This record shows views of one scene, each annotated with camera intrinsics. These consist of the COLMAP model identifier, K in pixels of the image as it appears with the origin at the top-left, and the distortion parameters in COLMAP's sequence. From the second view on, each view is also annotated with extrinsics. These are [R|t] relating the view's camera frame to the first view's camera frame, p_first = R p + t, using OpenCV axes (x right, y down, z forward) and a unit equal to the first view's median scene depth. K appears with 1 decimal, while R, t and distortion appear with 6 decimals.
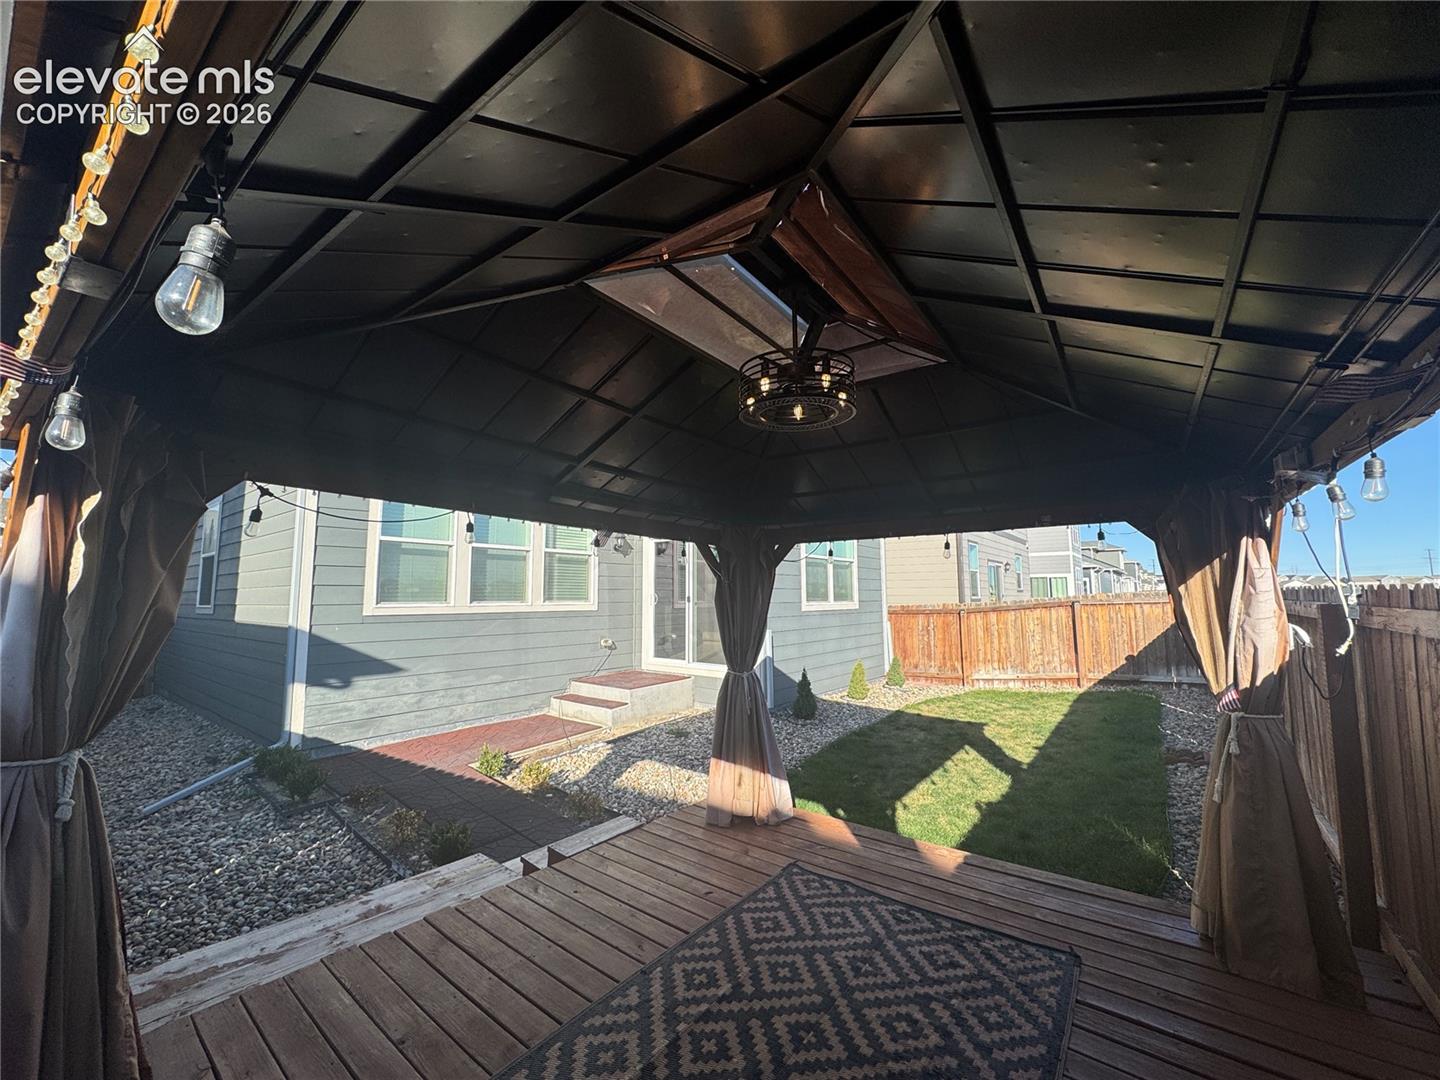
lens RADIAL K [[573.9, 0, 724.1], [0, 573.9, 538.6], [0, 0, 1]] dist [-0.002905, -0.000133]
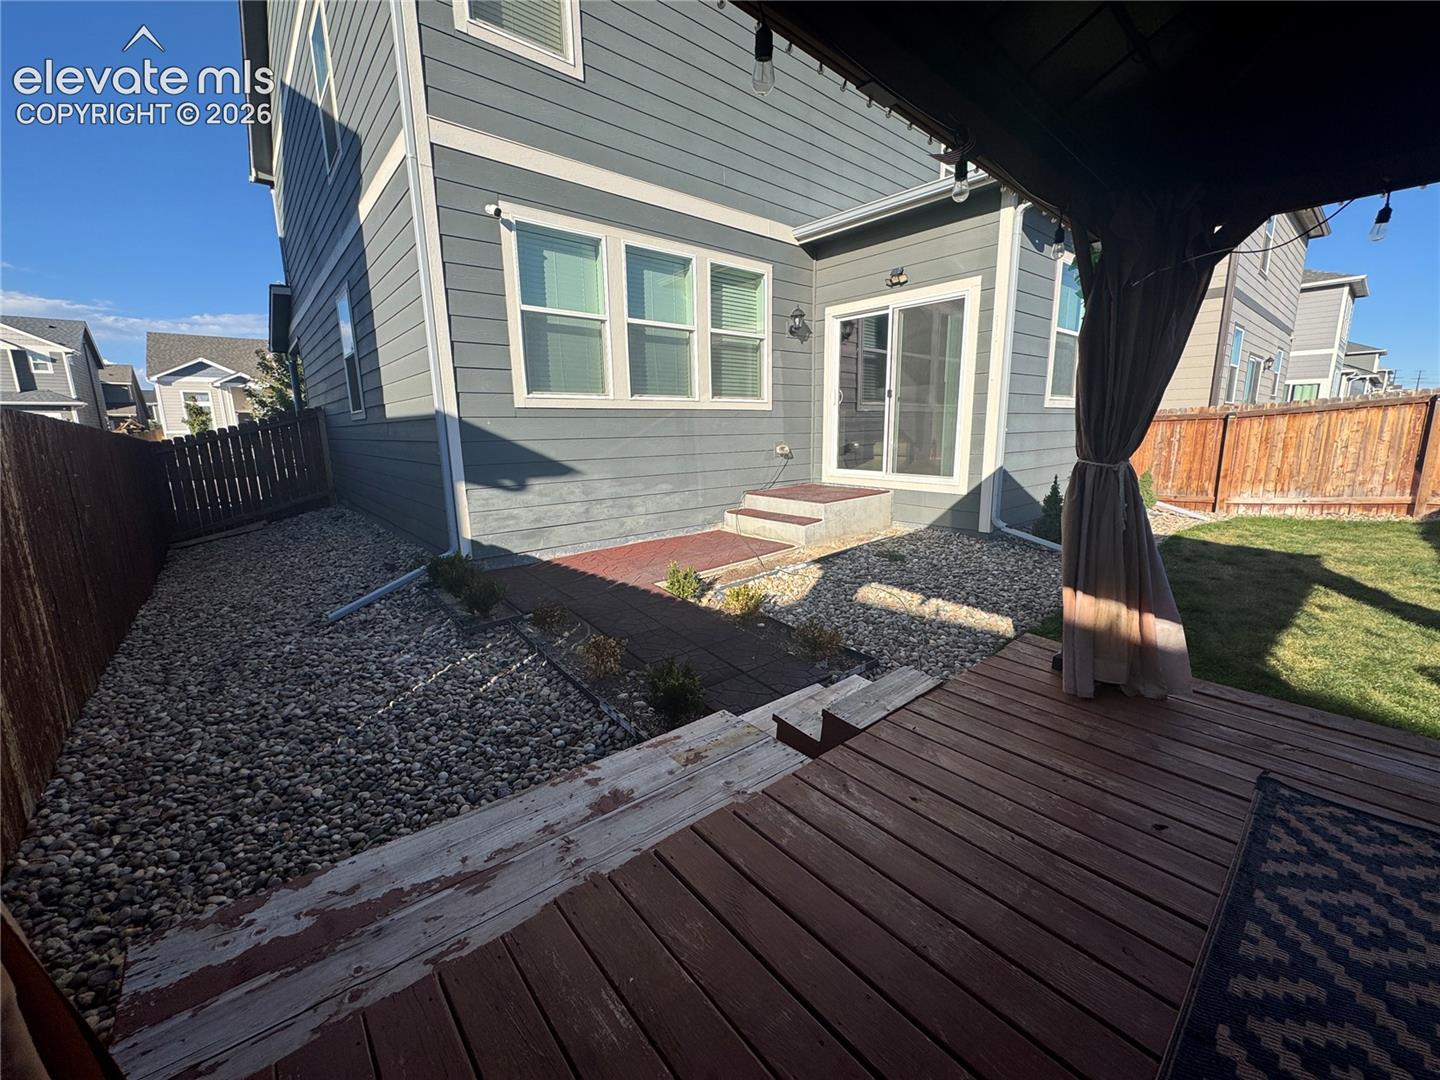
lens RADIAL K [[573.9, 0, 724.1], [0, 573.9, 538.6], [0, 0, 1]] dist [-0.002905, -0.000133]
pose [[0.980338, 0.028048, -0.195322, -0.202896], [0.030348, 0.956639, 0.289690, 0.101007], [0.194978, -0.289921, 0.936979, 0.278280]]
